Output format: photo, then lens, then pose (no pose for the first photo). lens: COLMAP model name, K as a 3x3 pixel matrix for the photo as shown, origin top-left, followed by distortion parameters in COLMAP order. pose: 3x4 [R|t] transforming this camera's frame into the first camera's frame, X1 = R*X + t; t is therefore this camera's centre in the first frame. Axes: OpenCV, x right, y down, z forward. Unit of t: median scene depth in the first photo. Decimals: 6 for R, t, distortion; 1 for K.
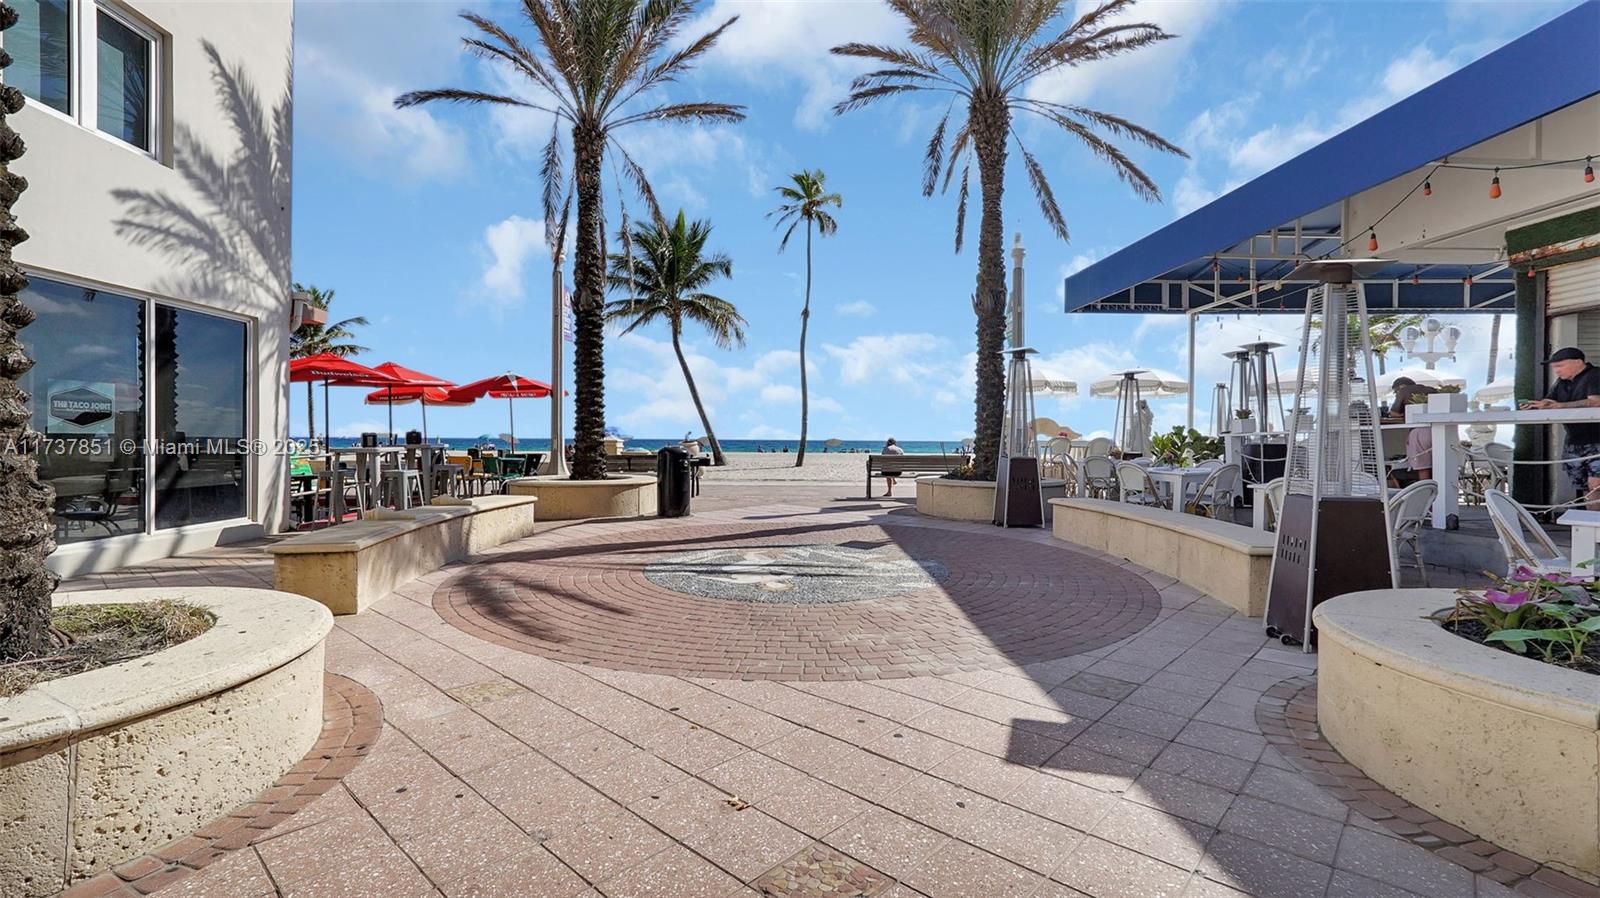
lens RADIAL K [[725.7, 0, 799.1], [0, 725.7, 440.4], [0, 0, 1]] dist [0.001614, 0.000148]
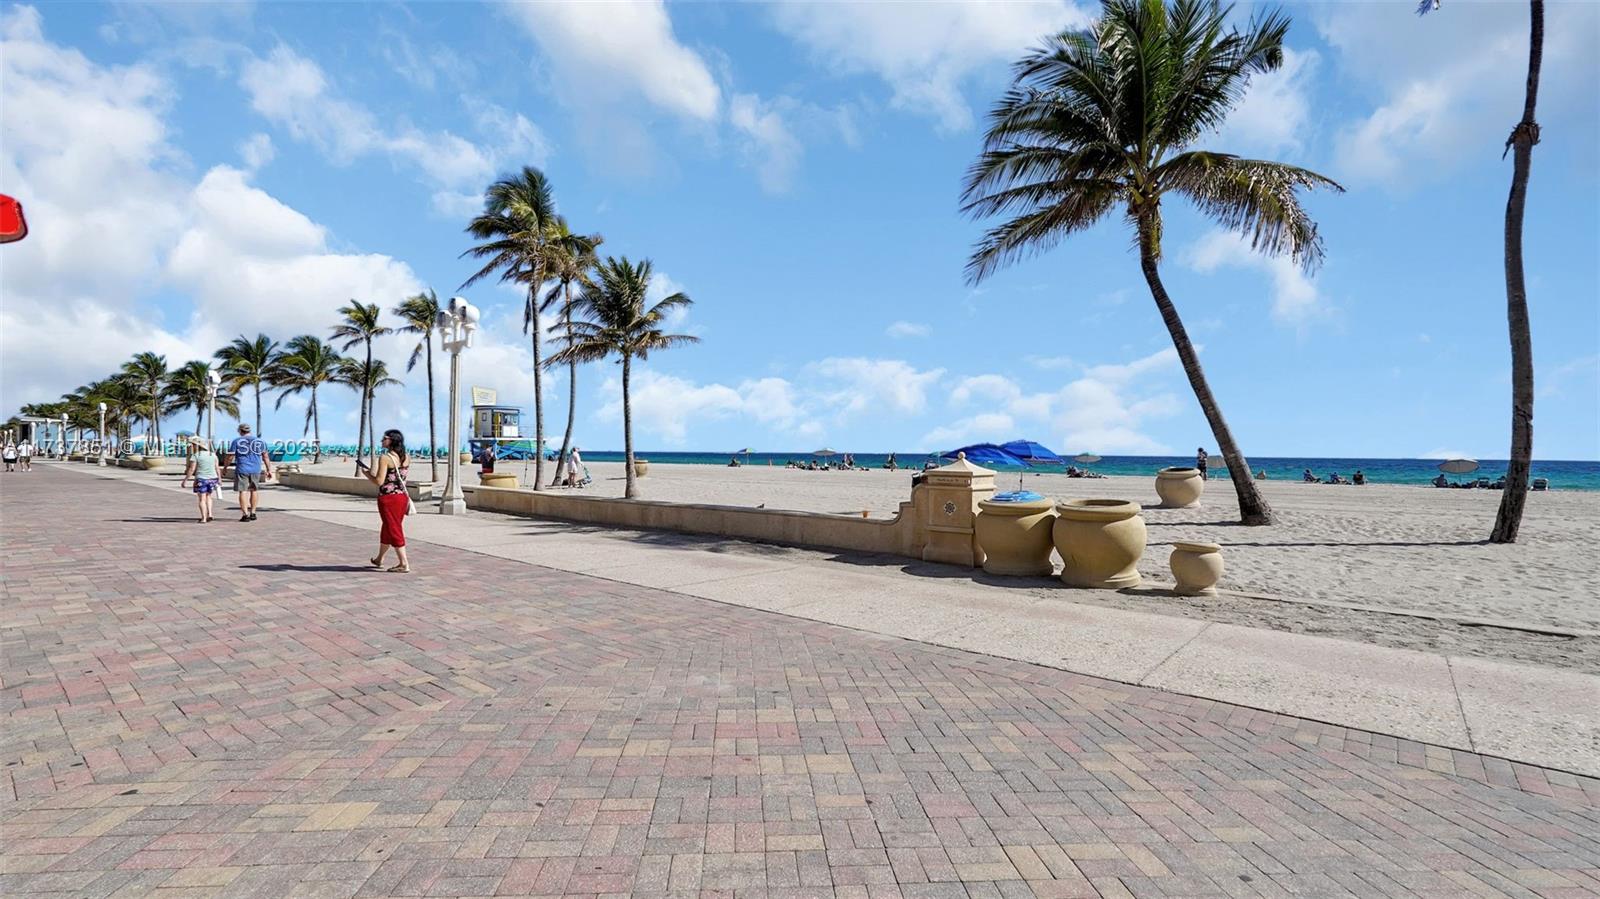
lens RADIAL K [[710.8, 0, 802.3], [0, 710.8, 456.6], [0, 0, 1]] dist [-0.016530, 0.006159]
pose [[0.708949, -0.004198, -0.705248, -0.001135], [-0.004413, 0.999936, -0.010388, 0.006102], [0.705246, 0.010477, 0.708885, 0.737239]]
